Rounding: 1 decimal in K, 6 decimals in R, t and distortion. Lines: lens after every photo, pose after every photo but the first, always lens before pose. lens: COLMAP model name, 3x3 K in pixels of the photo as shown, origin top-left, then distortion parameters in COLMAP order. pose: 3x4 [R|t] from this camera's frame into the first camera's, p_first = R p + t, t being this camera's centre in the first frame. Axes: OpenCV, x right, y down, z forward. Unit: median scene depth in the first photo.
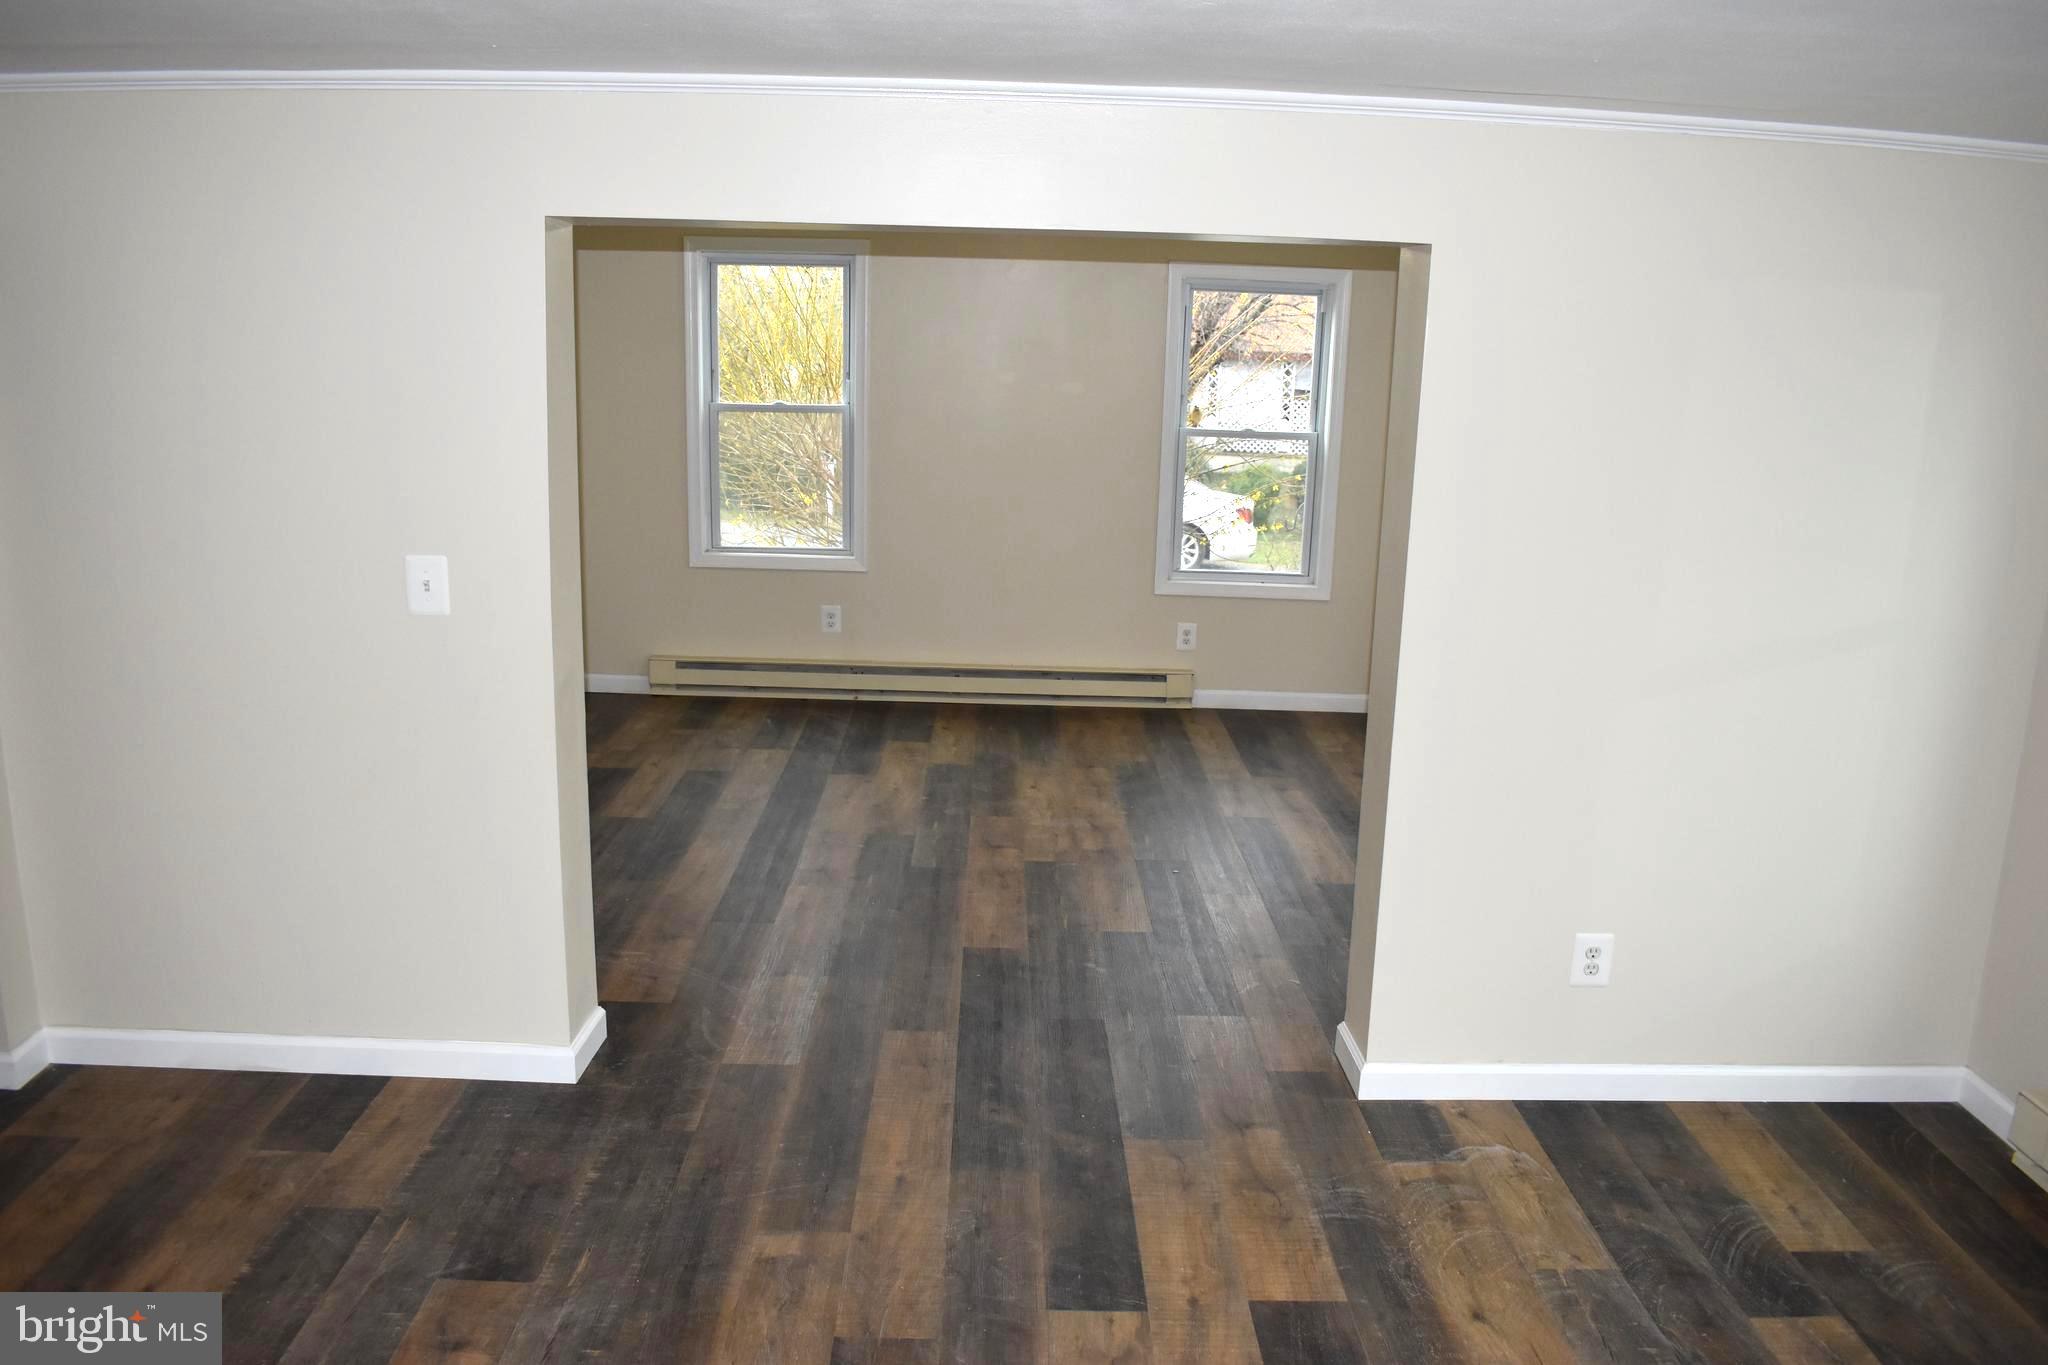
lens RADIAL K [[1603.2, 0, 1024.0], [0, 1603.2, 682.5], [0, 0, 1]] dist [-0.091283, 0.008740]
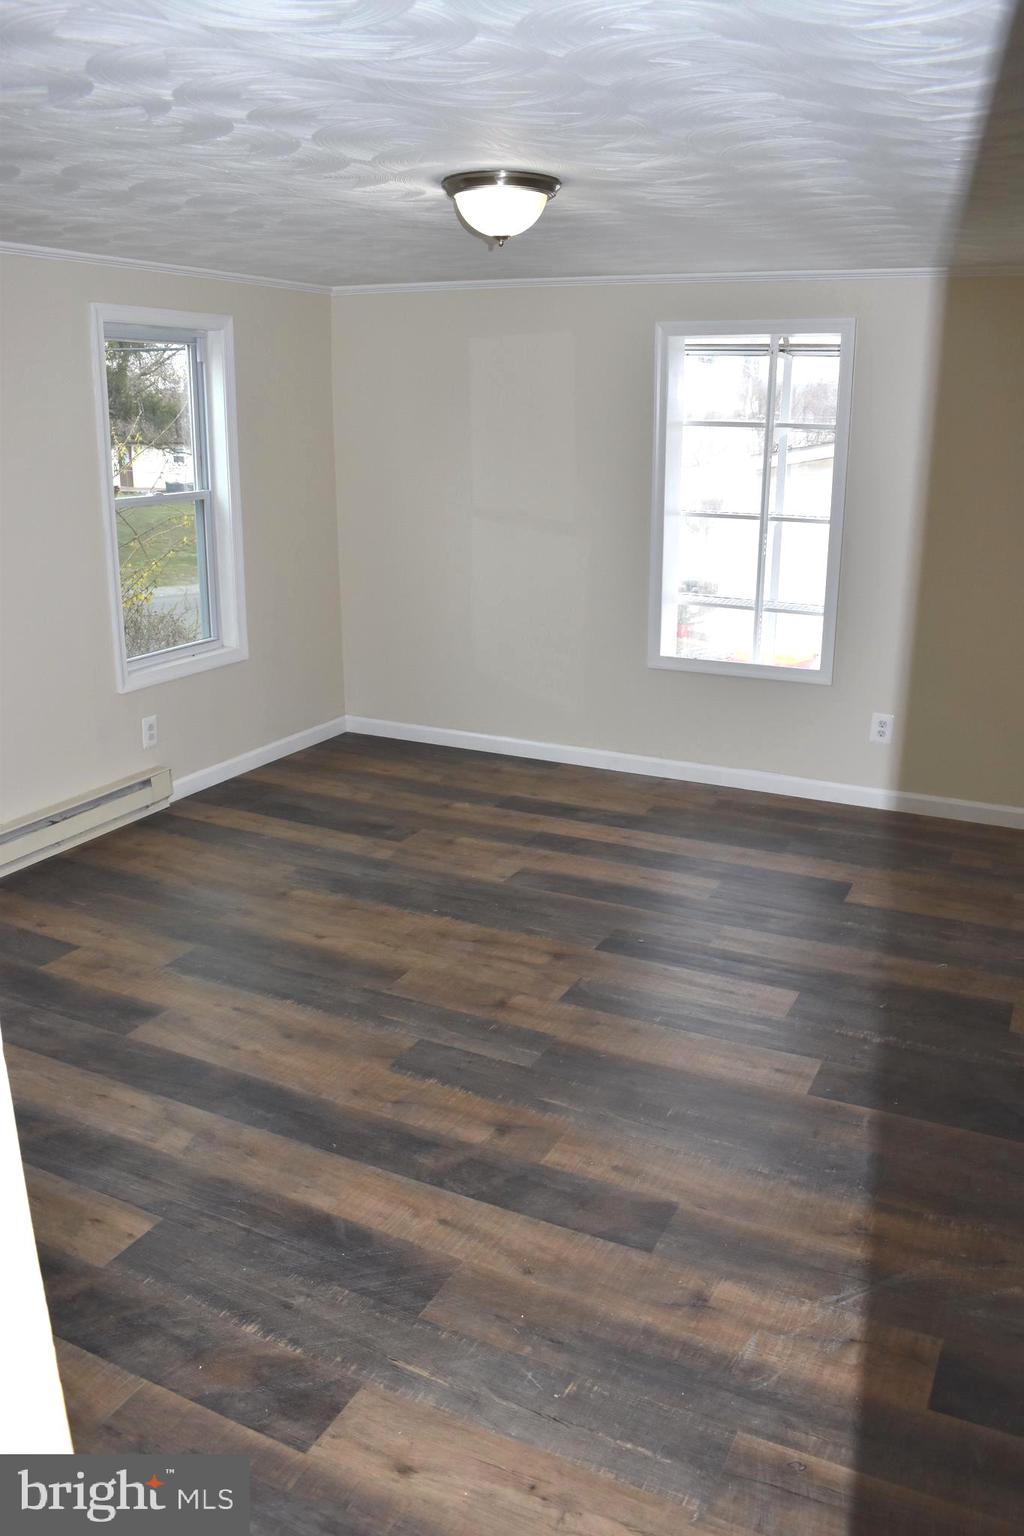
lens RADIAL K [[1202.4, 0, 510.8], [0, 1202.4, 782.2], [0, 0, 1]] dist [-0.091283, 0.008740]
pose [[0.458546, -0.293217, 0.838904, -0.773534], [0.200869, 0.953766, 0.223569, -0.227290], [-0.865671, 0.065993, 0.496244, 1.005231]]
